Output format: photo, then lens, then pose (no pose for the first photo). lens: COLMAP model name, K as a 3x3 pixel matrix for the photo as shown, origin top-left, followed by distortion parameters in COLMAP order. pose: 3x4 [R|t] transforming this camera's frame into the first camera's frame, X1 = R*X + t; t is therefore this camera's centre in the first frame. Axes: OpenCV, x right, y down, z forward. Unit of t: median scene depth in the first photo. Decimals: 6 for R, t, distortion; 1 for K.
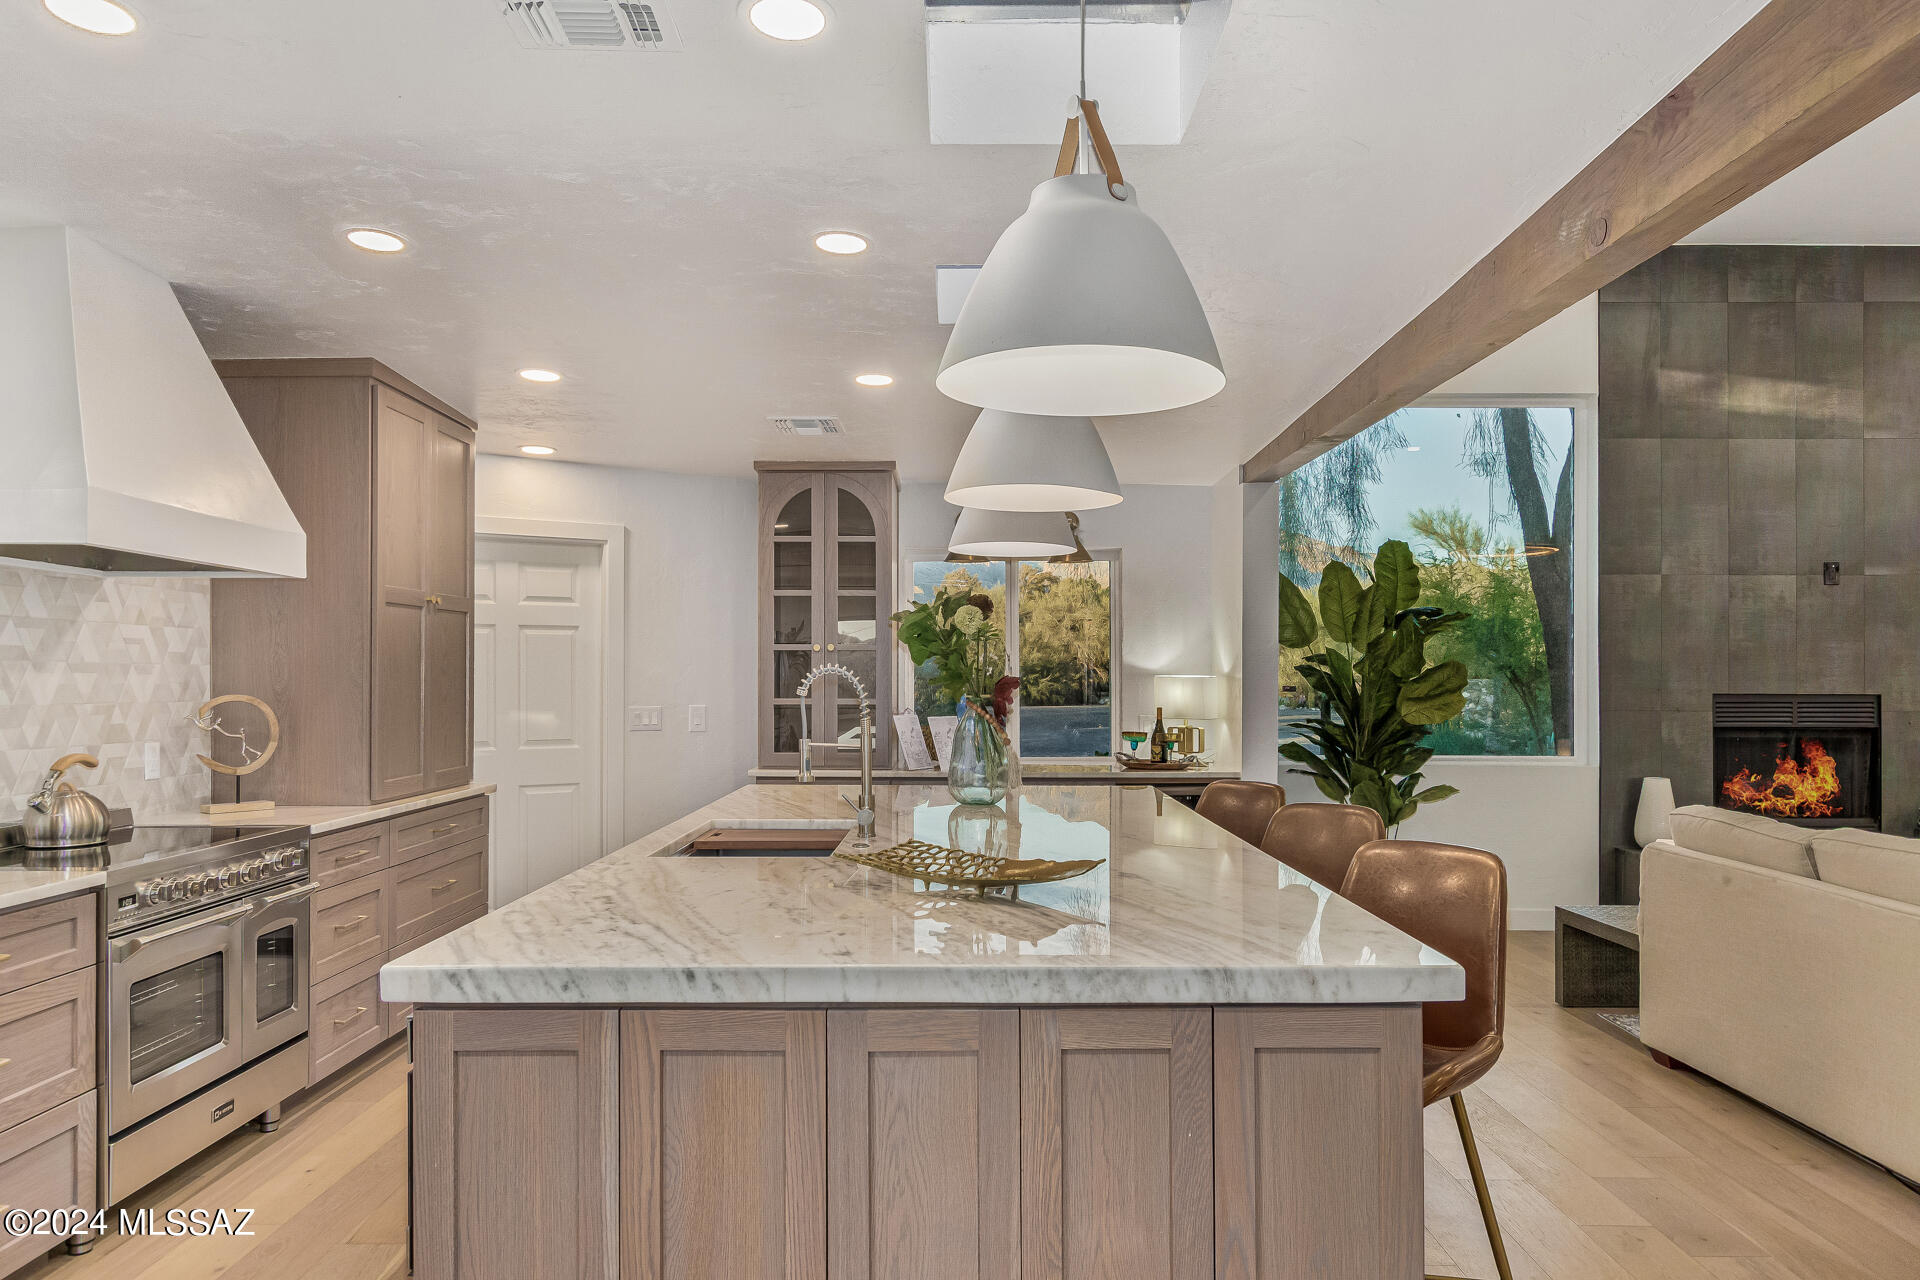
lens RADIAL K [[1230.2, 0, 959.3], [0, 1230.2, 657.1], [0, 0, 1]] dist [0.012934, 0.001861]
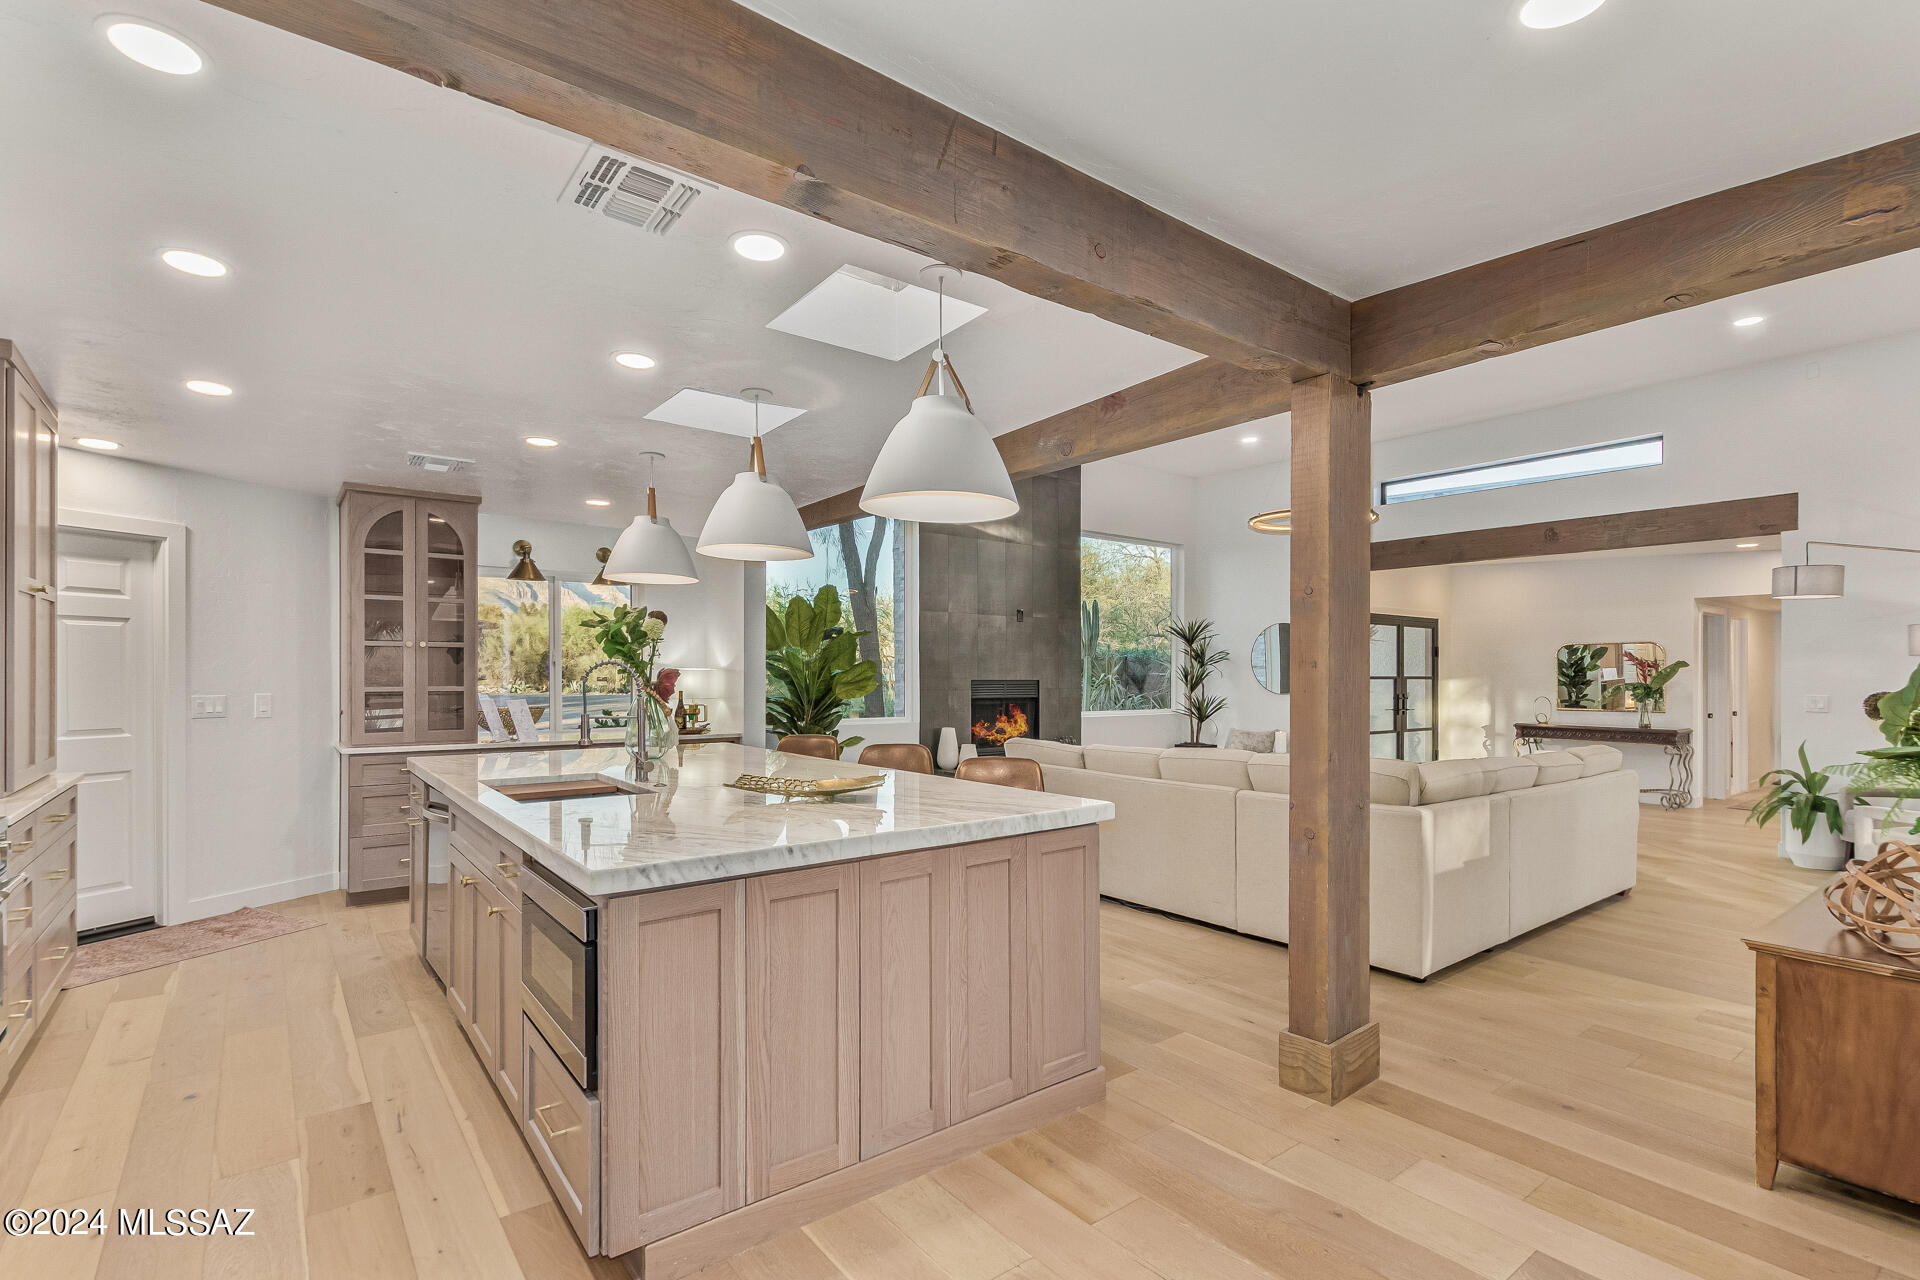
lens RADIAL K [[894.6, 0, 960.5], [0, 894.6, 653.6], [0, 0, 1]] dist [-0.000928, 0.000147]
pose [[0.786944, 0.014249, 0.616860, -0.228645], [-0.012103, 0.999897, -0.007657, 0.001673], [-0.616906, -0.001440, 0.787035, -0.018842]]
